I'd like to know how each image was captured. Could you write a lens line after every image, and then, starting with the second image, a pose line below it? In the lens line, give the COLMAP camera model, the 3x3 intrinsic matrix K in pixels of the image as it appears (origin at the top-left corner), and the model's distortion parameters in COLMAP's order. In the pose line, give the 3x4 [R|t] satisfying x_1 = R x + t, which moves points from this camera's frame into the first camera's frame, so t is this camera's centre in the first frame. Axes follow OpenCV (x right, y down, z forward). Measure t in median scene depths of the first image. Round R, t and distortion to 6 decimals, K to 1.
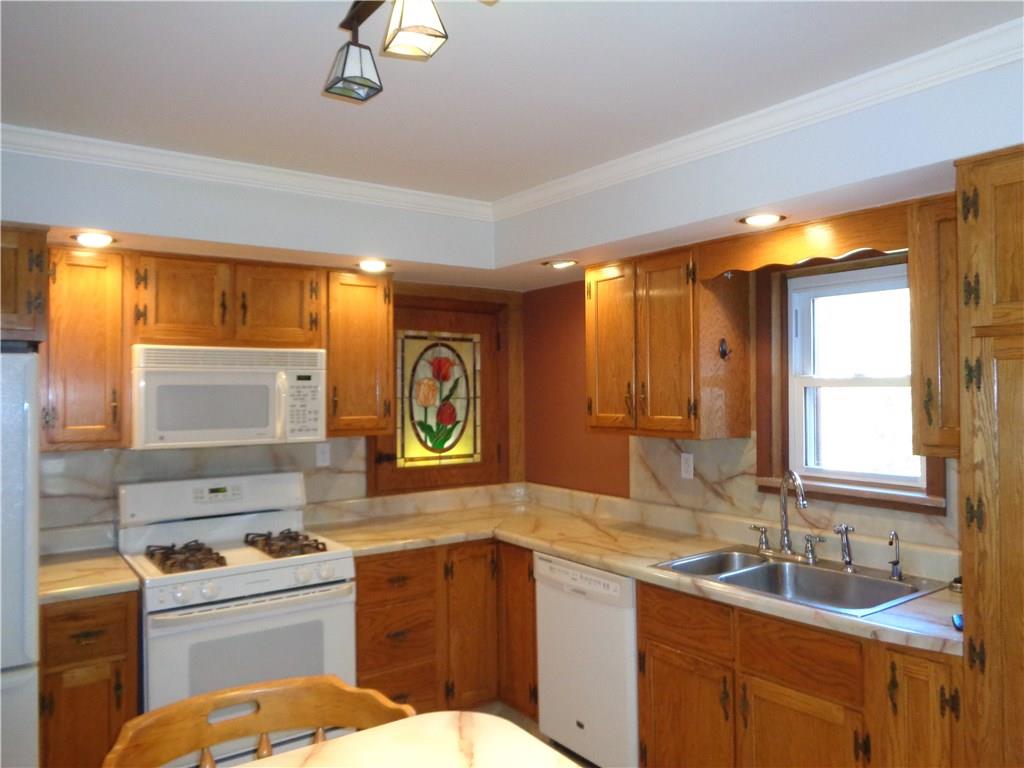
lens RADIAL K [[774.4, 0, 511.9], [0, 774.4, 364.4], [0, 0, 1]] dist [-0.003472, 0.004290]
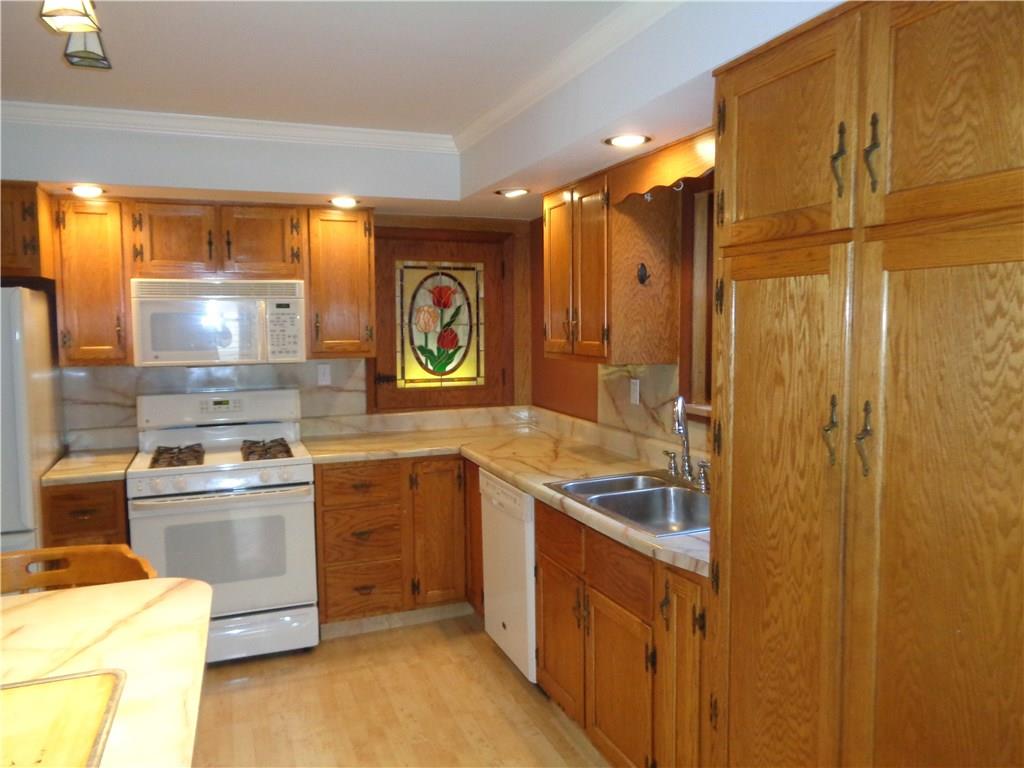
lens RADIAL K [[774.4, 0, 511.9], [0, 774.4, 364.4], [0, 0, 1]] dist [-0.003472, 0.004290]
pose [[0.966459, 0.013211, -0.256481, 0.340880], [0.010217, 0.995908, 0.089796, 0.004511], [0.256617, -0.089405, 0.962369, -0.005409]]
